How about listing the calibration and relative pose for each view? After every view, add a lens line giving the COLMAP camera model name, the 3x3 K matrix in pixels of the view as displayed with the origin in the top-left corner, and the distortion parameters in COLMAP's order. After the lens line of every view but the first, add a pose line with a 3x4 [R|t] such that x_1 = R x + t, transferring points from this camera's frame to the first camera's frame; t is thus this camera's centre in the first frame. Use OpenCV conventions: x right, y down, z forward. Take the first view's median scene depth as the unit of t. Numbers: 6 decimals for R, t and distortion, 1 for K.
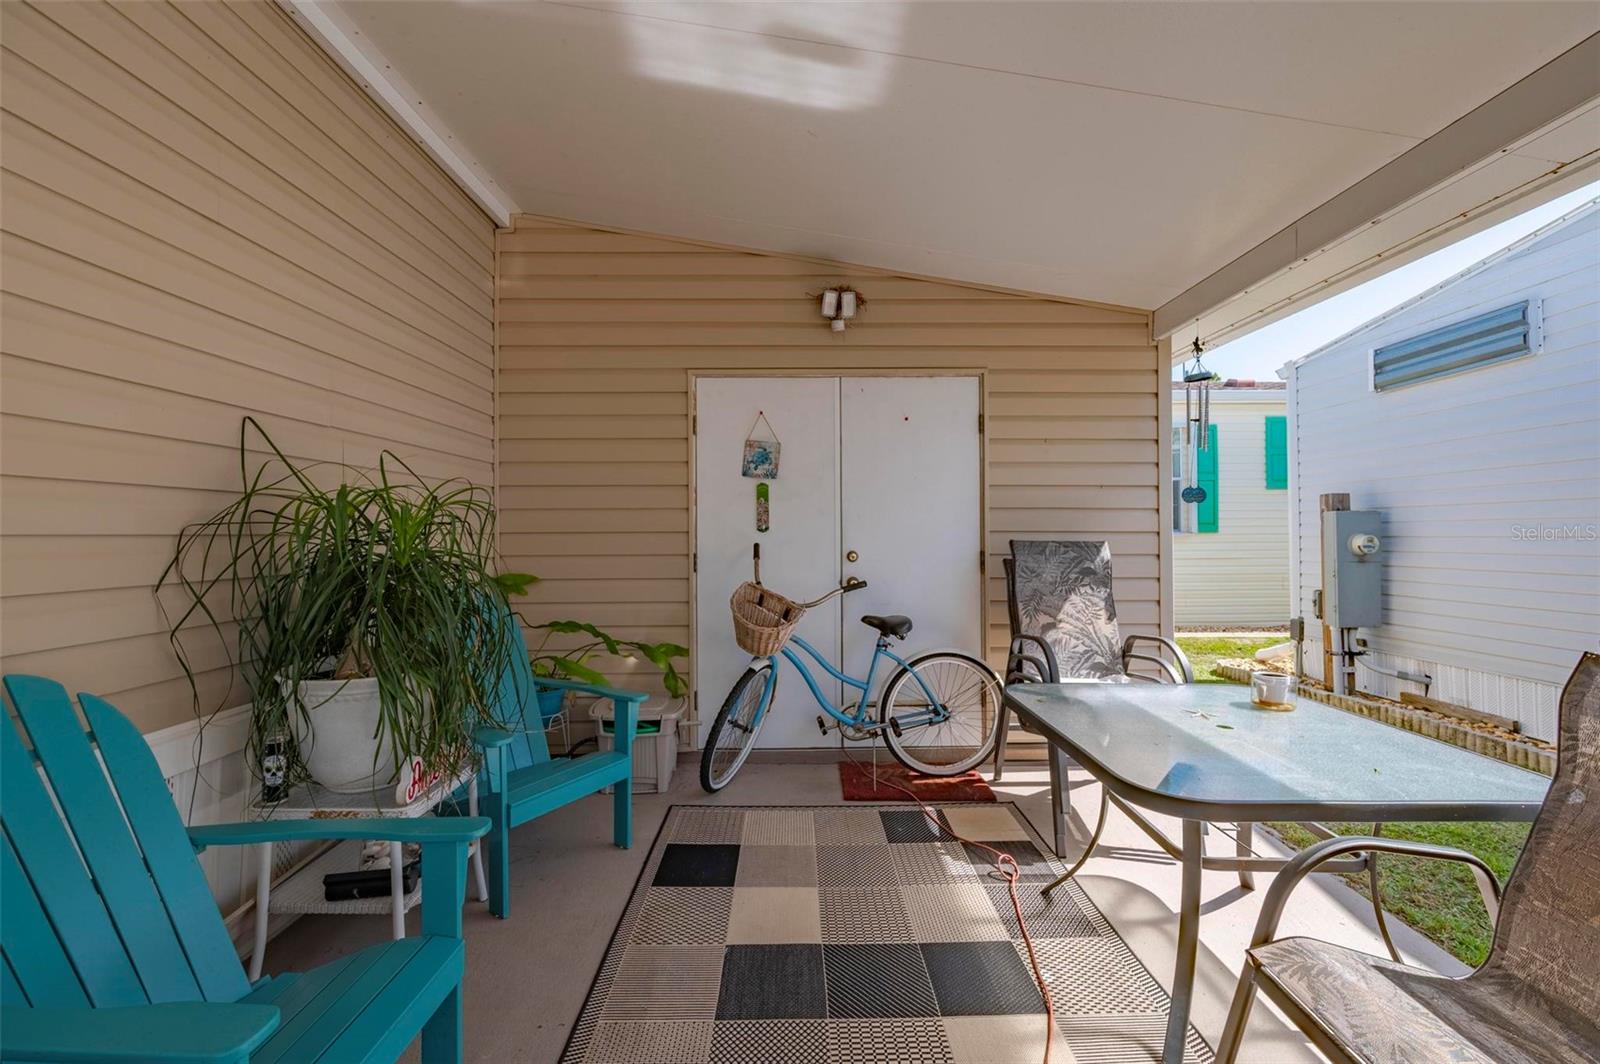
lens RADIAL K [[641.9, 0, 804.3], [0, 641.9, 537.3], [0, 0, 1]] dist [-0.000315, -0.000189]
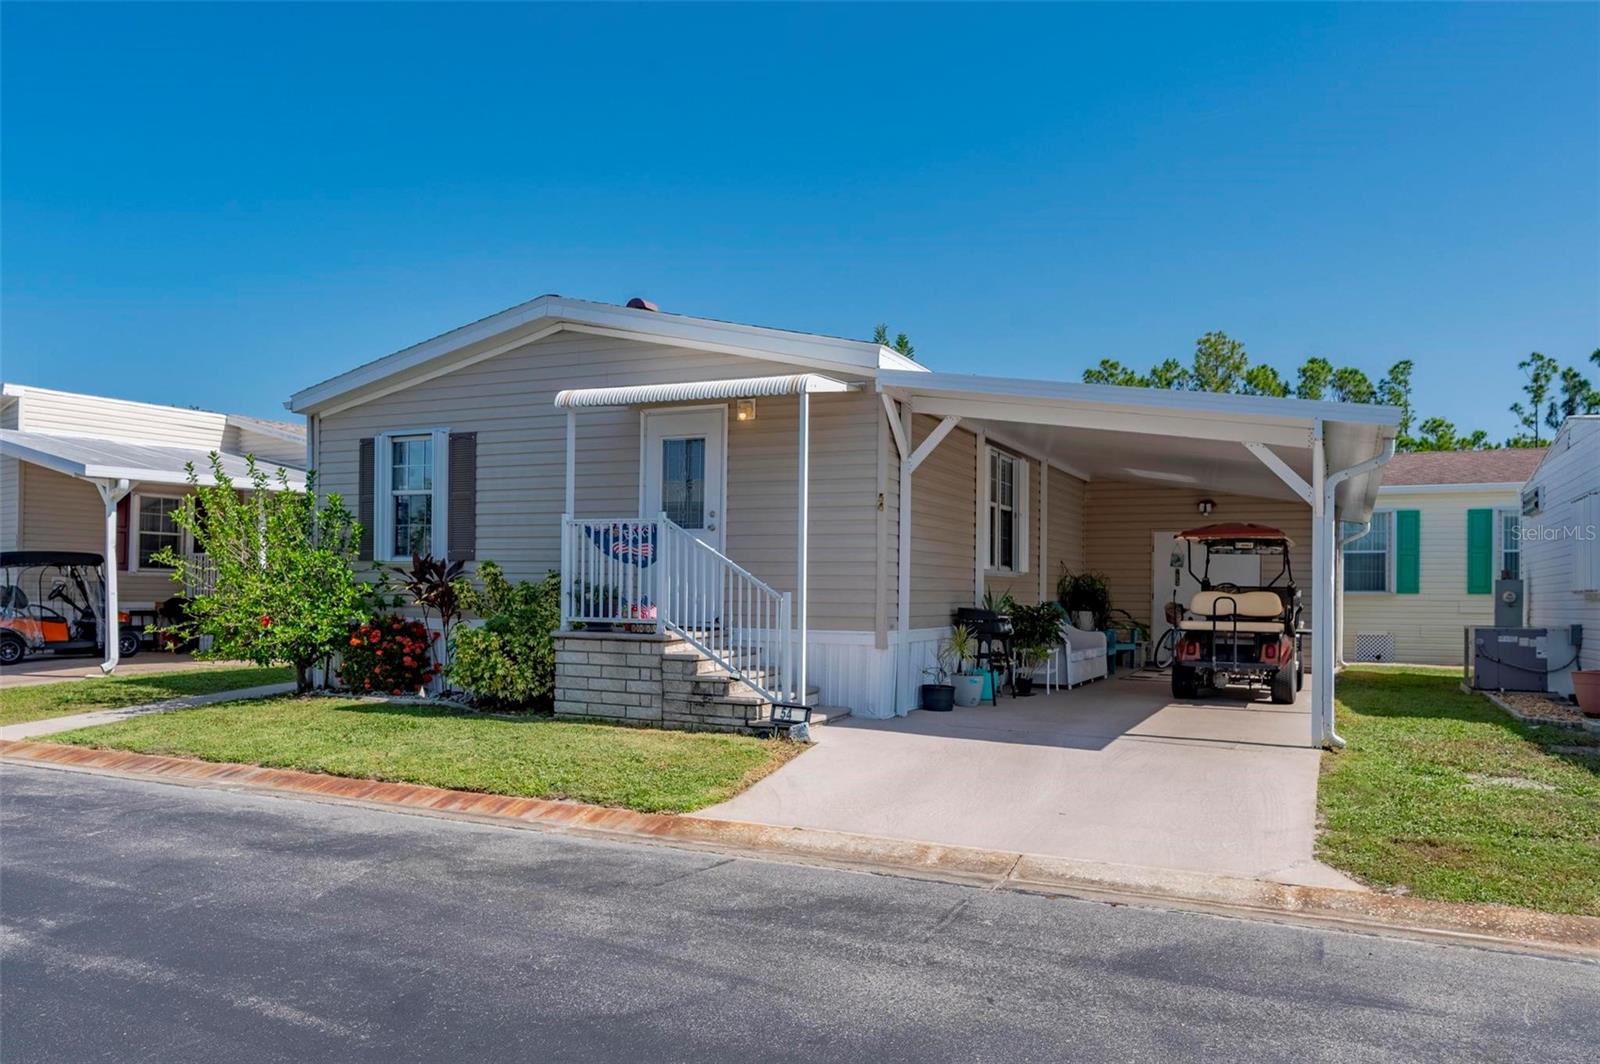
lens RADIAL K [[1133.1, 0, 822.6], [0, 1133.1, 587.9], [0, 0, 1]] dist [0.001020, -0.000386]
pose [[0.902508, 0.012672, -0.430486, 0.684836], [-0.017809, 0.999810, -0.007905, 0.068823], [0.430304, 0.014801, 0.902563, -4.249434]]
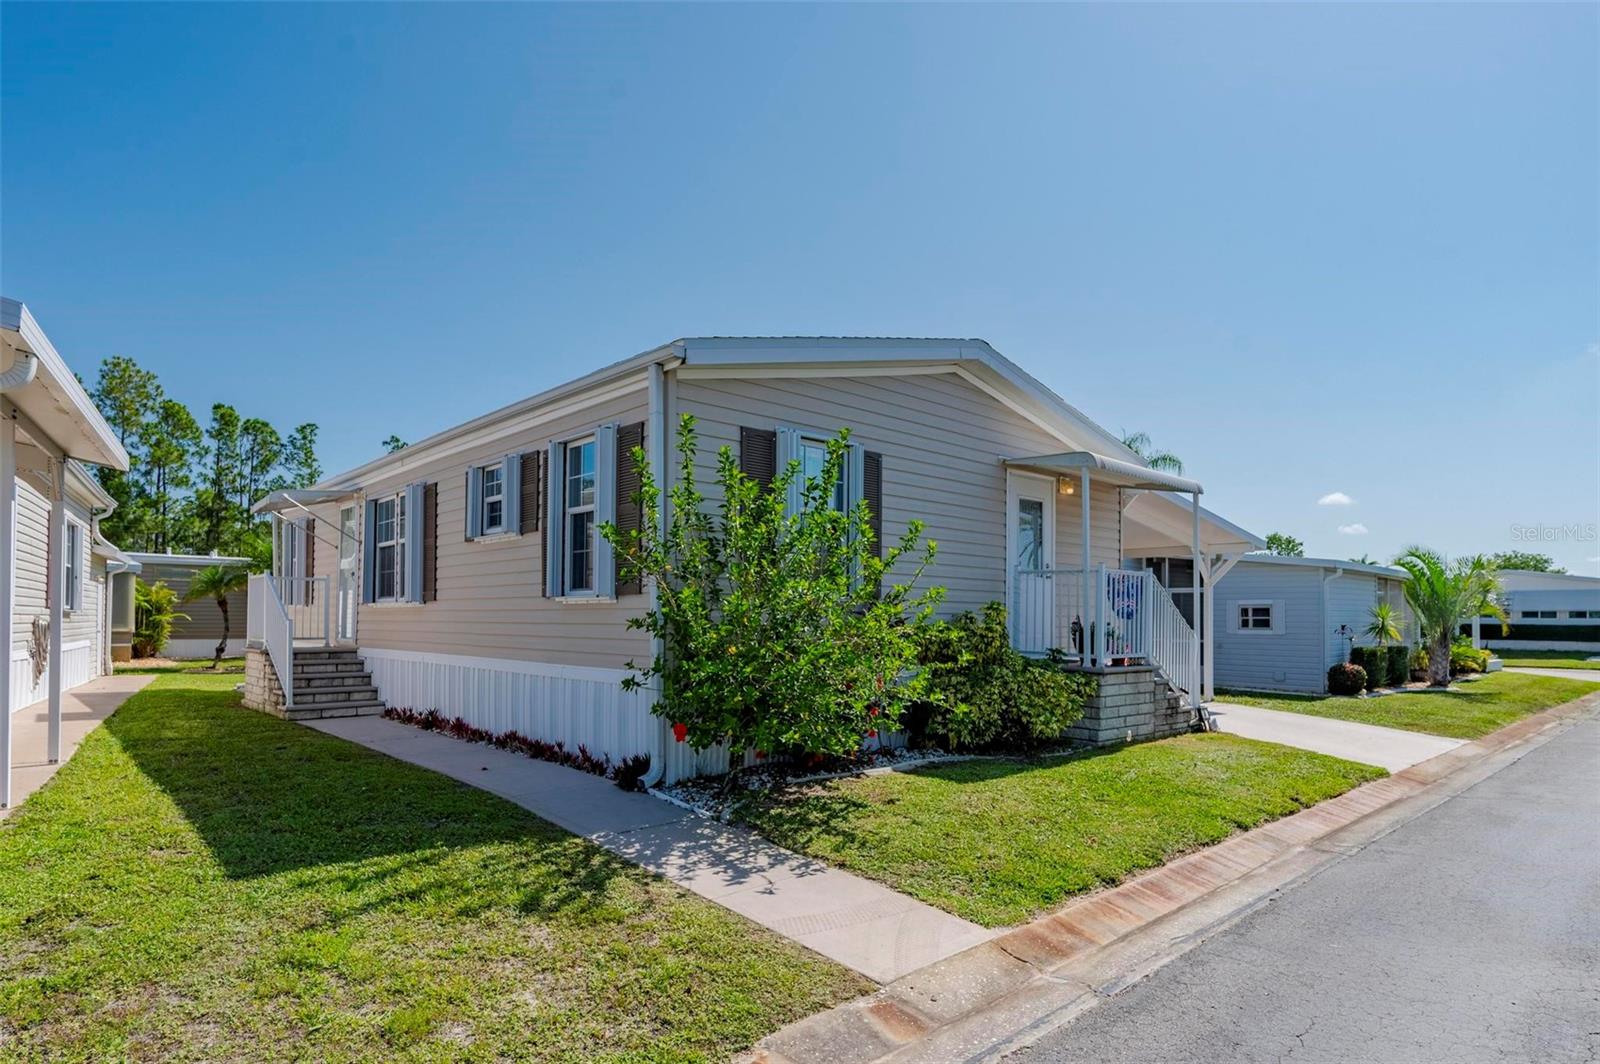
lens RADIAL K [[893.3, 0, 802.2], [0, 893.3, 602.1], [0, 0, 1]] dist [0.000348, -0.000825]
pose [[0.751570, 0.021470, 0.659303, -3.633384], [-0.004814, 0.999622, -0.027064, 0.052963], [-0.659635, 0.017166, 0.751390, -3.231767]]
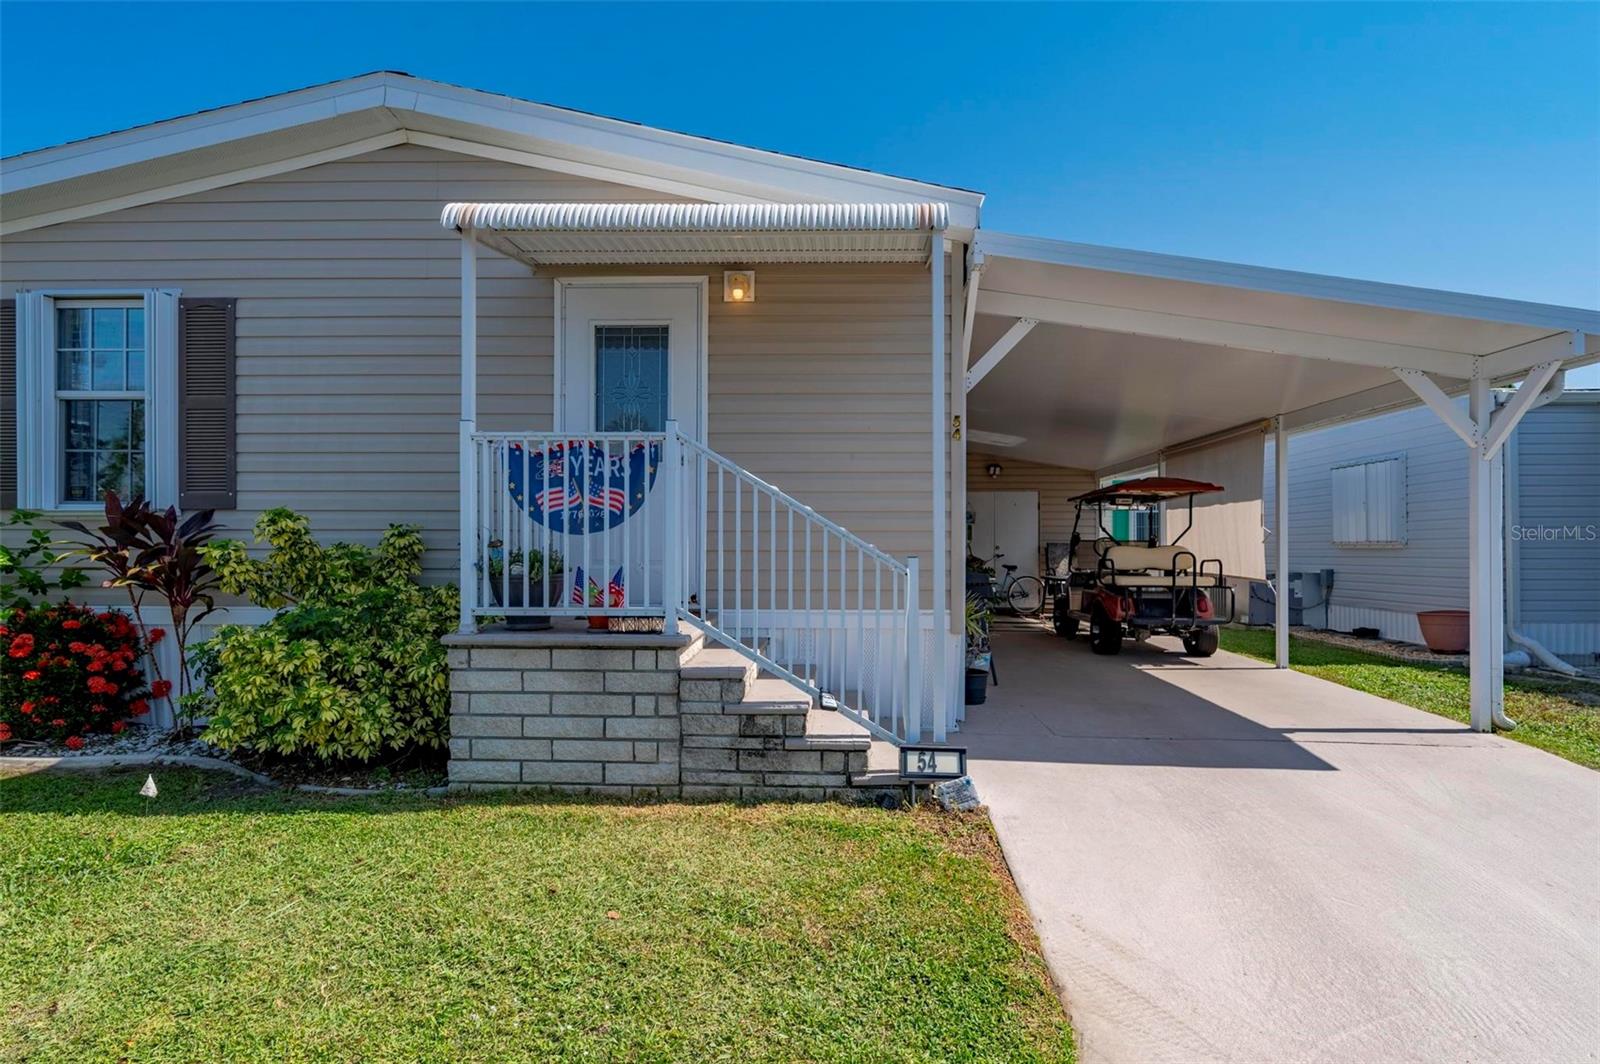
lens RADIAL K [[789.0, 0, 829.0], [0, 789.0, 545.1], [0, 0, 1]] dist [-0.001703, -0.000643]
pose [[0.999515, 0.004121, -0.030880, -0.650492], [-0.004335, 0.999967, -0.006881, 0.047819], [0.030851, 0.007011, 0.999499, -2.981796]]
